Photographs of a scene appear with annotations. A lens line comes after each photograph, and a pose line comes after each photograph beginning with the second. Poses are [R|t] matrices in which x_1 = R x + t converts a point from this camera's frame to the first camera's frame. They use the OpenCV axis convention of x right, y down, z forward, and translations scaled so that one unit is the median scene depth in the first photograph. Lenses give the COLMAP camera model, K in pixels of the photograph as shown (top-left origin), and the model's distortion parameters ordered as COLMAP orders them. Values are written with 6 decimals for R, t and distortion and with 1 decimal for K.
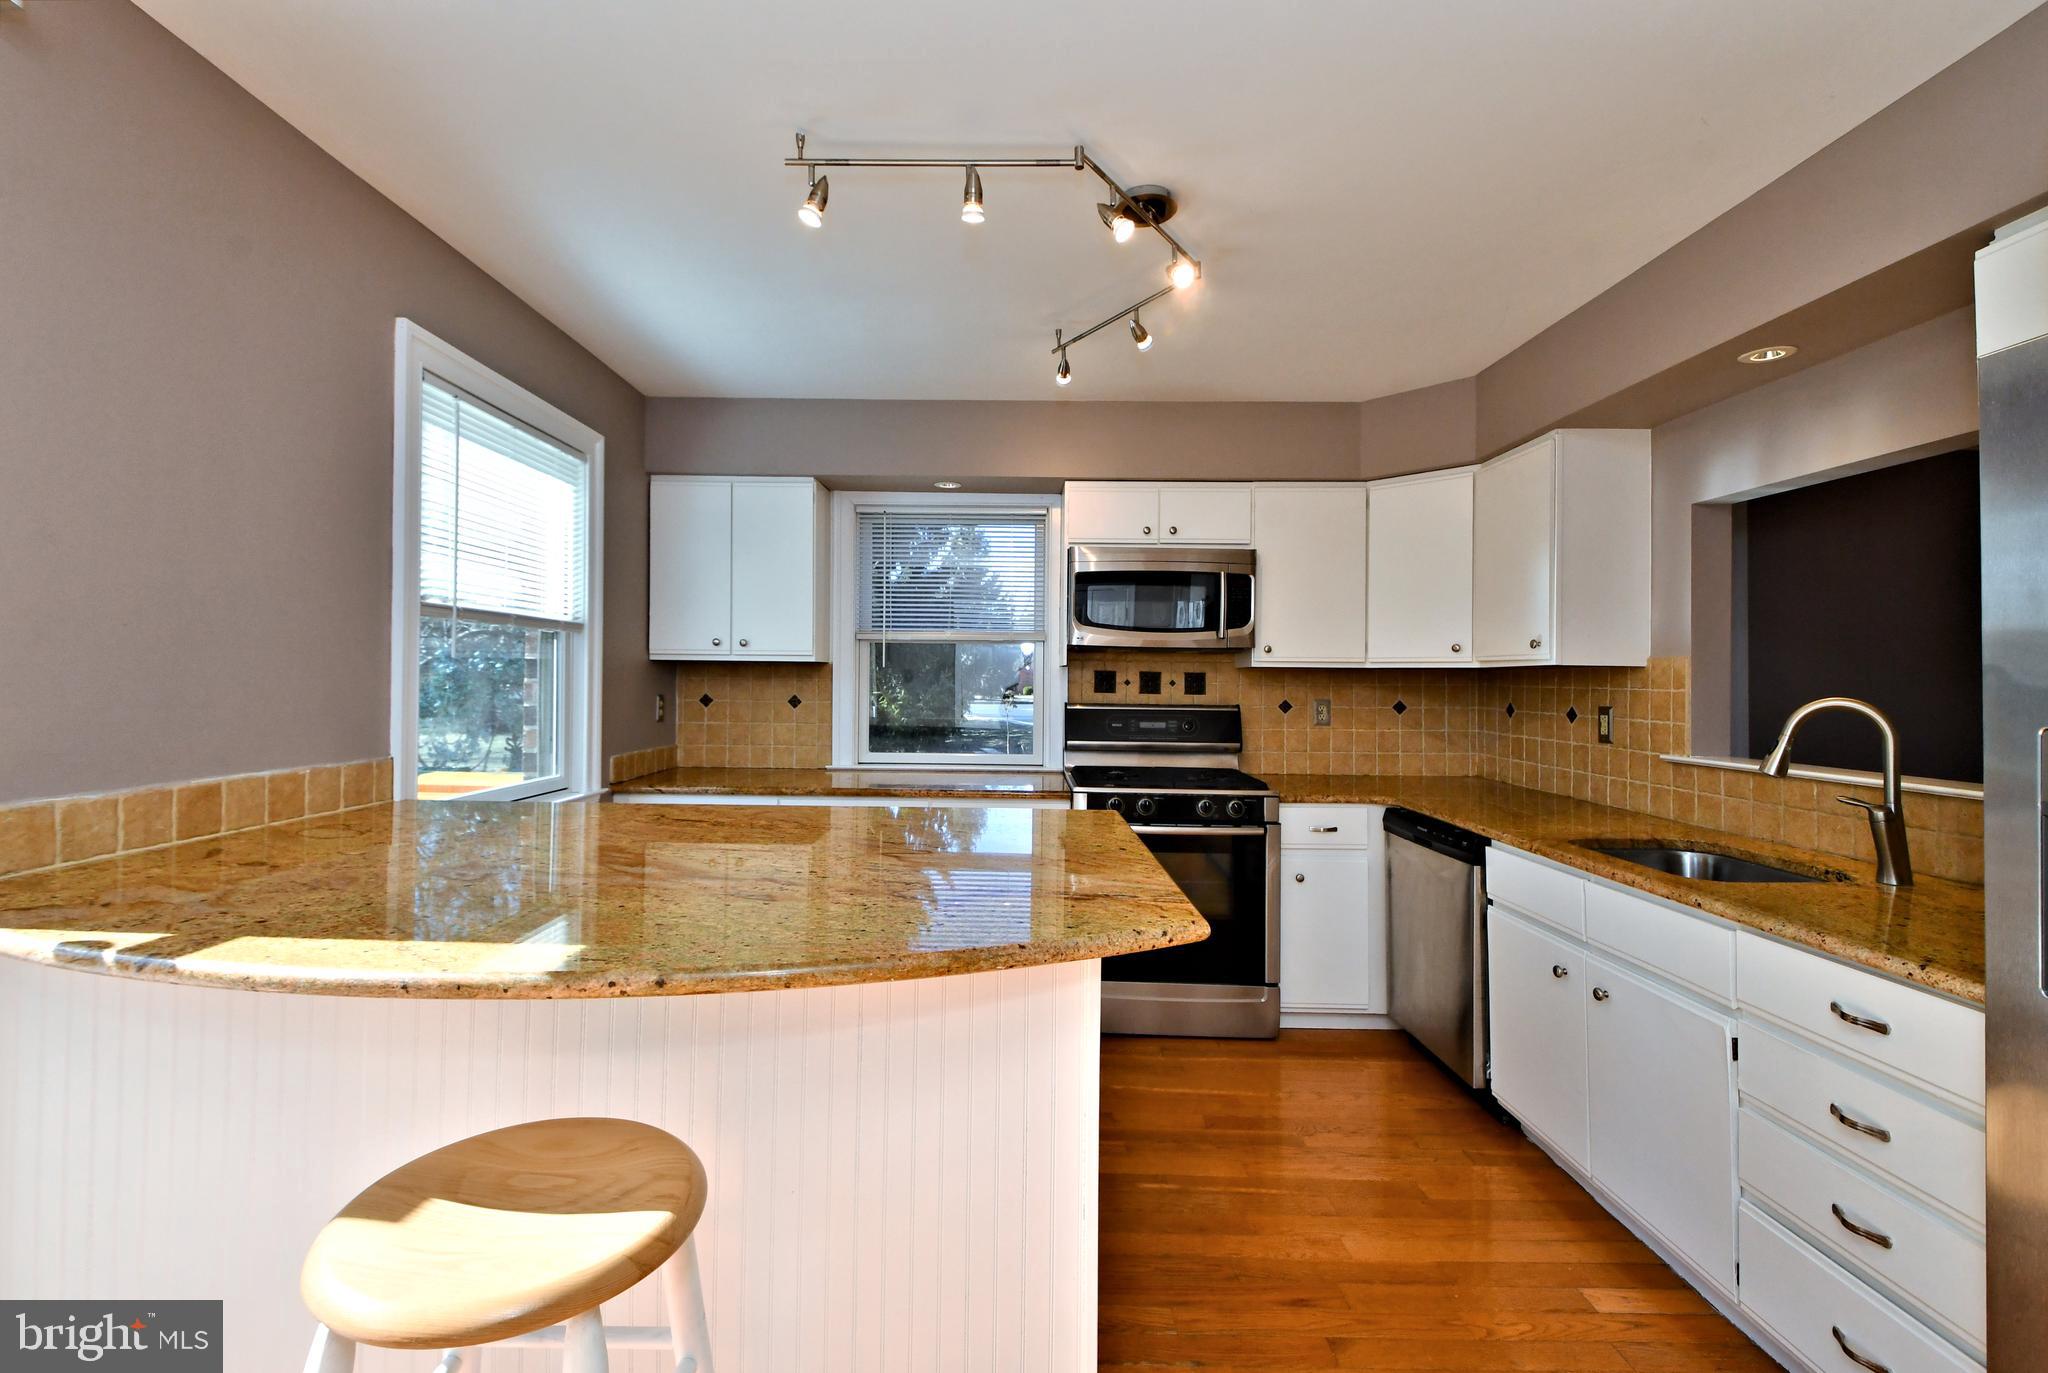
lens RADIAL K [[929.8, 0, 1024.0], [0, 929.8, 686.5], [0, 0, 1]] dist [-0.000844, -0.000086]
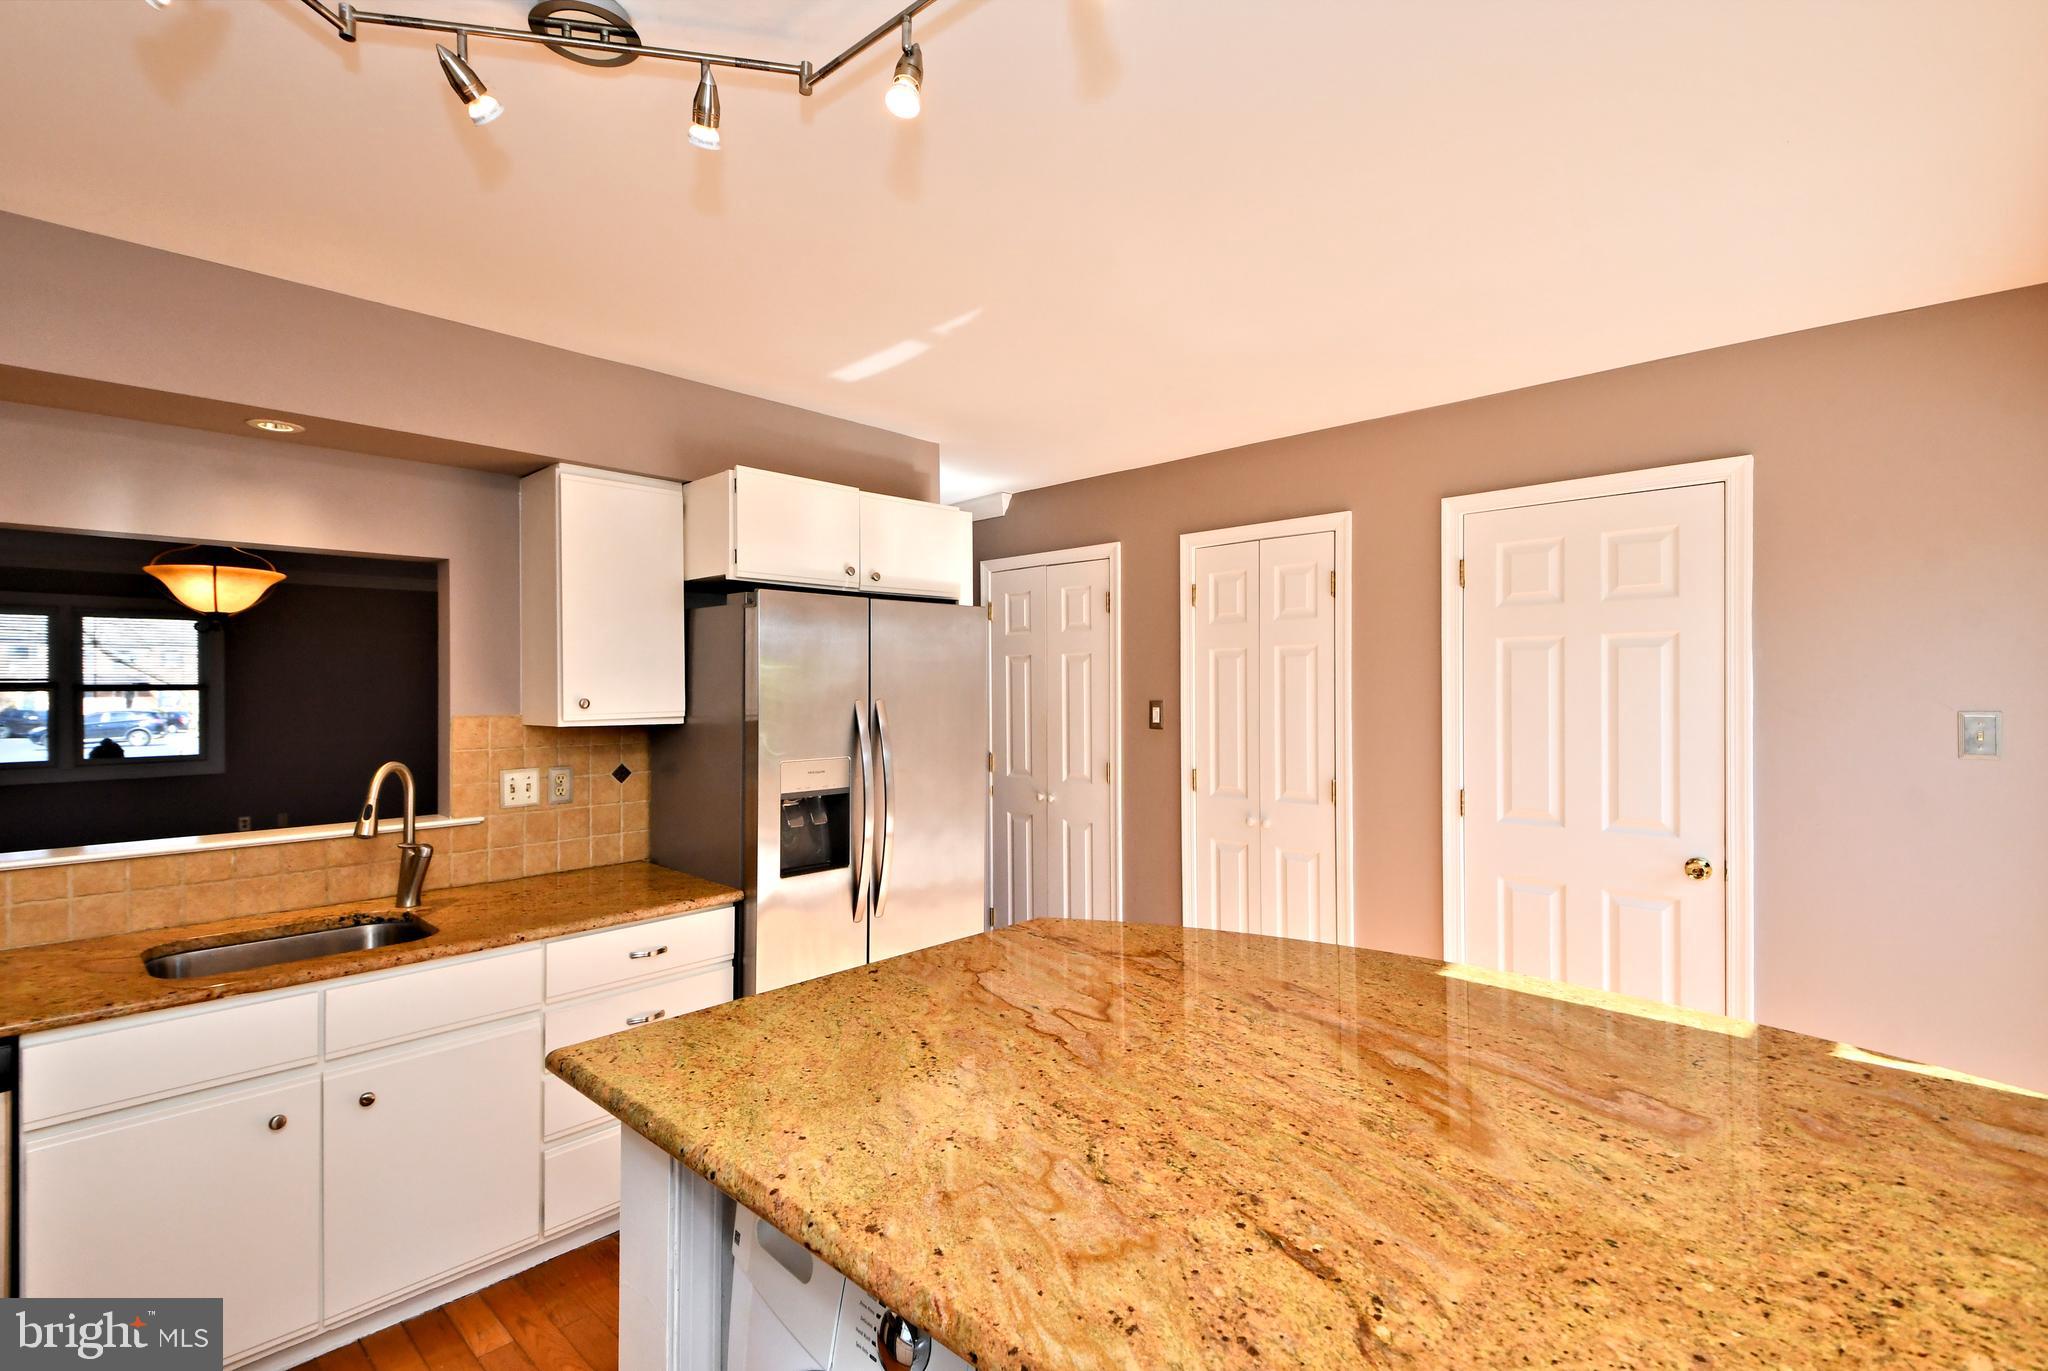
lens RADIAL K [[957.3, 0, 1024.0], [0, 957.3, 685.5], [0, 0, 1]] dist [0.001215, 0.000145]
pose [[-0.723170, -0.001748, 0.690668, -0.549445], [0.004976, 0.999958, 0.007742, -0.089163], [-0.690652, 0.009035, -0.723130, 1.347322]]
